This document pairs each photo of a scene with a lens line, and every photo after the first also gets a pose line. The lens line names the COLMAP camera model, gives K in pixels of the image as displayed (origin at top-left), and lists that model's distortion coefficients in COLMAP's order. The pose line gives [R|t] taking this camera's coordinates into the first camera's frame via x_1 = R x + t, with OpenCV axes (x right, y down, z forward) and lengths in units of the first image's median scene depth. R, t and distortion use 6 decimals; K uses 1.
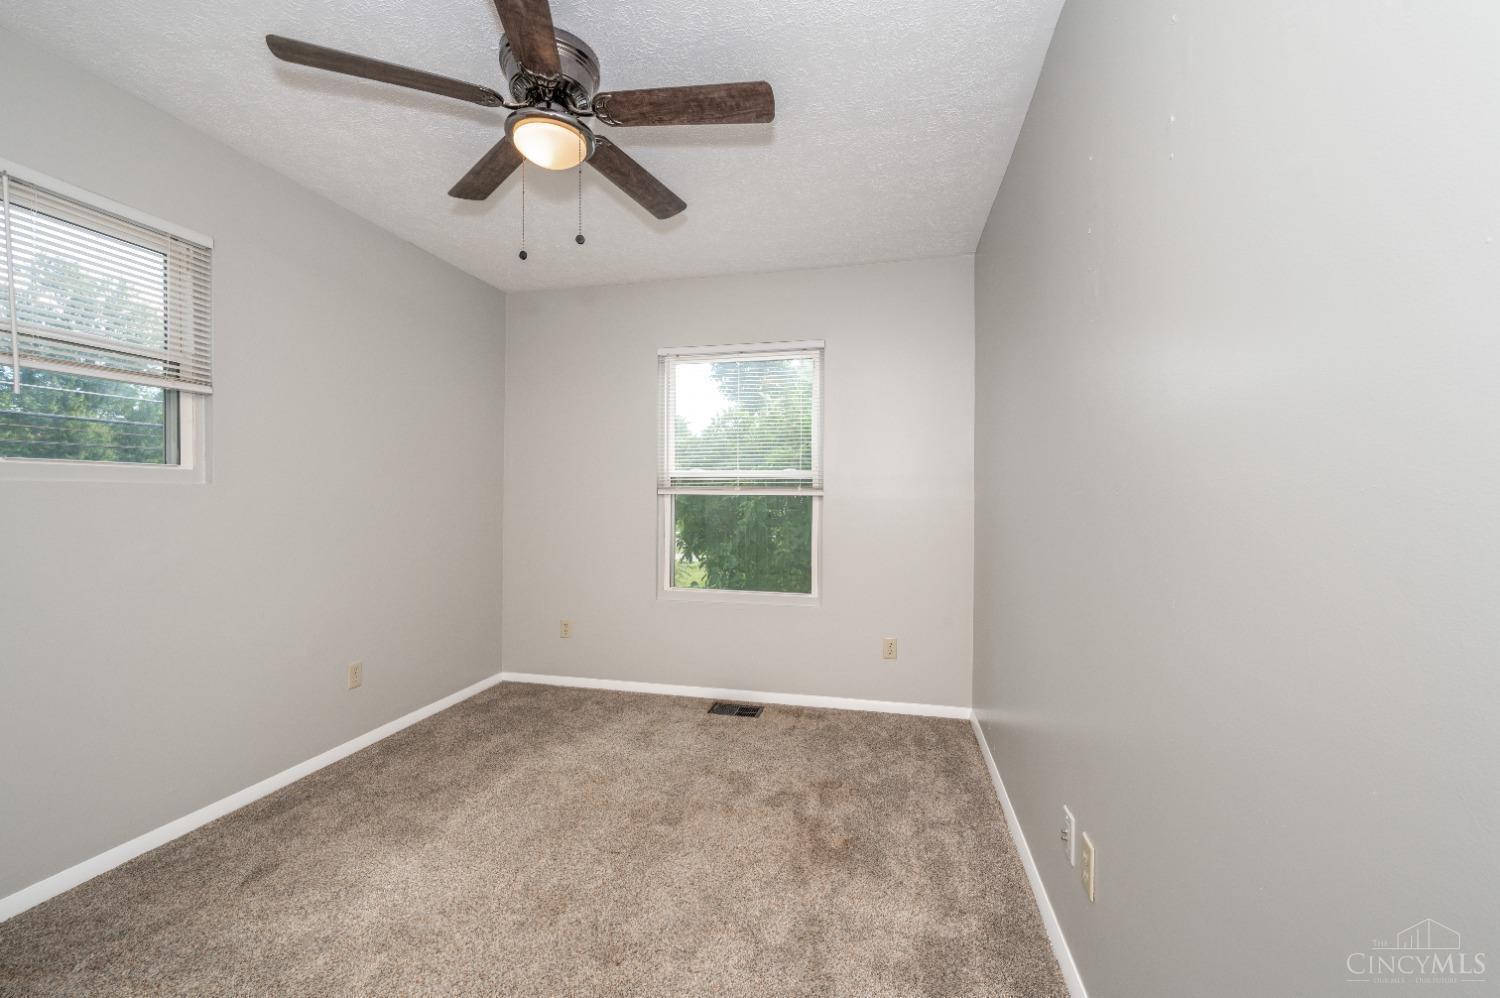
lens RADIAL K [[599.4, 0, 750.4], [0, 599.4, 494.1], [0, 0, 1]] dist [0.001349, 0.000467]
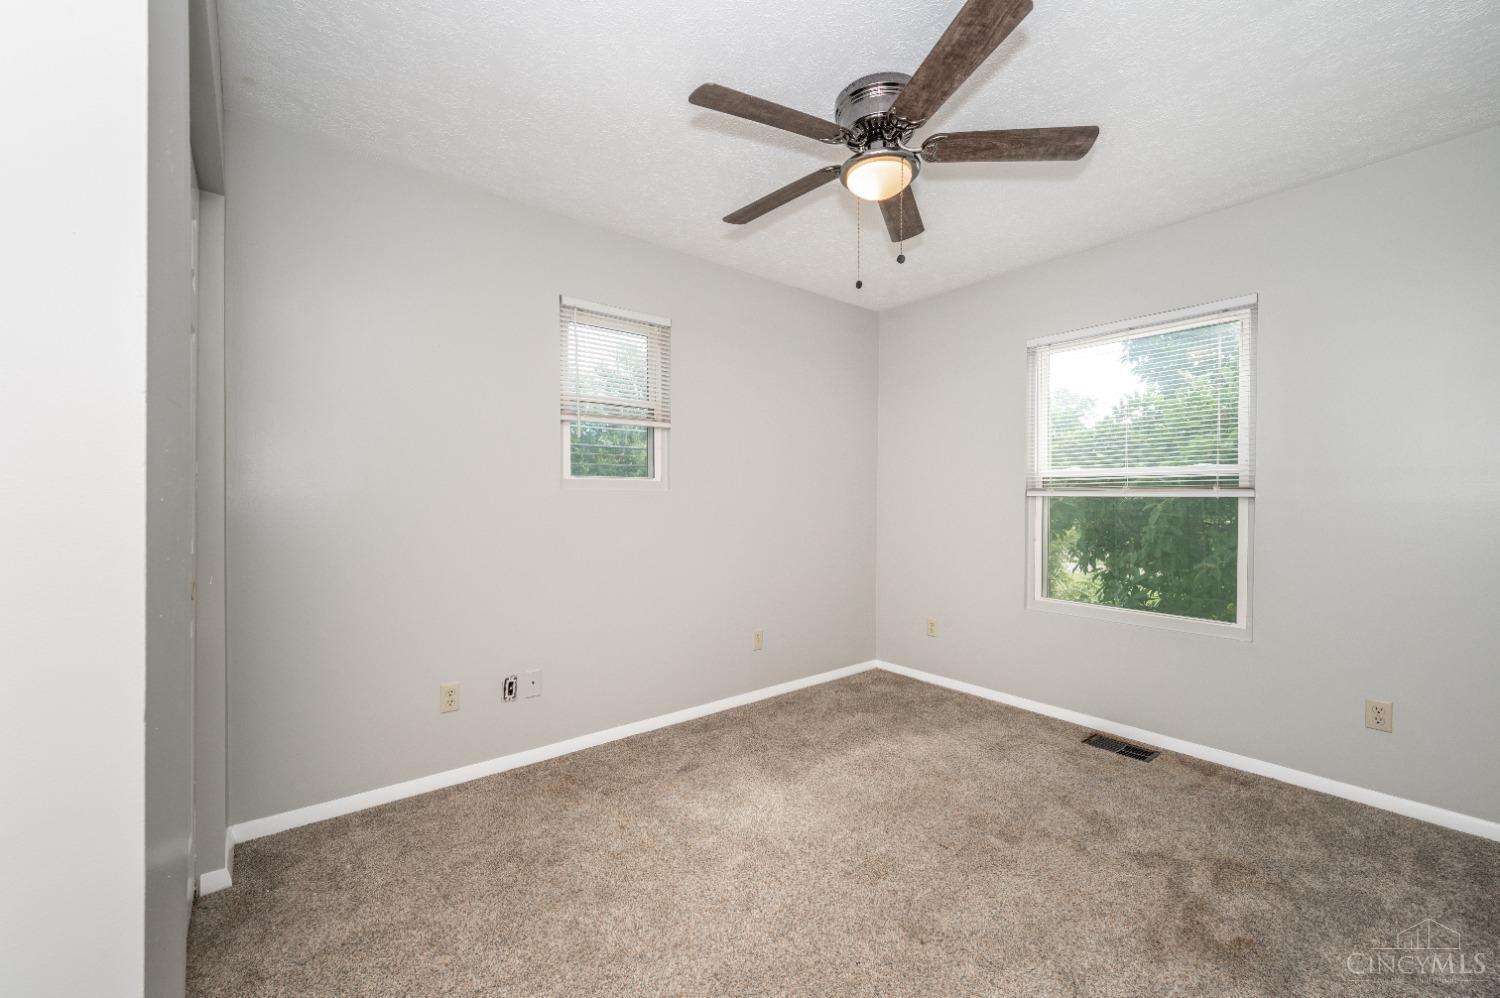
lens RADIAL K [[599.4, 0, 741.6], [0, 599.4, 495.8], [0, 0, 1]] dist [0.001349, 0.000467]
pose [[0.781200, -0.005972, -0.624252, 0.122416], [0.004636, 0.999982, -0.003765, 0.001389], [0.624263, 0.000047, 0.781214, -0.012039]]
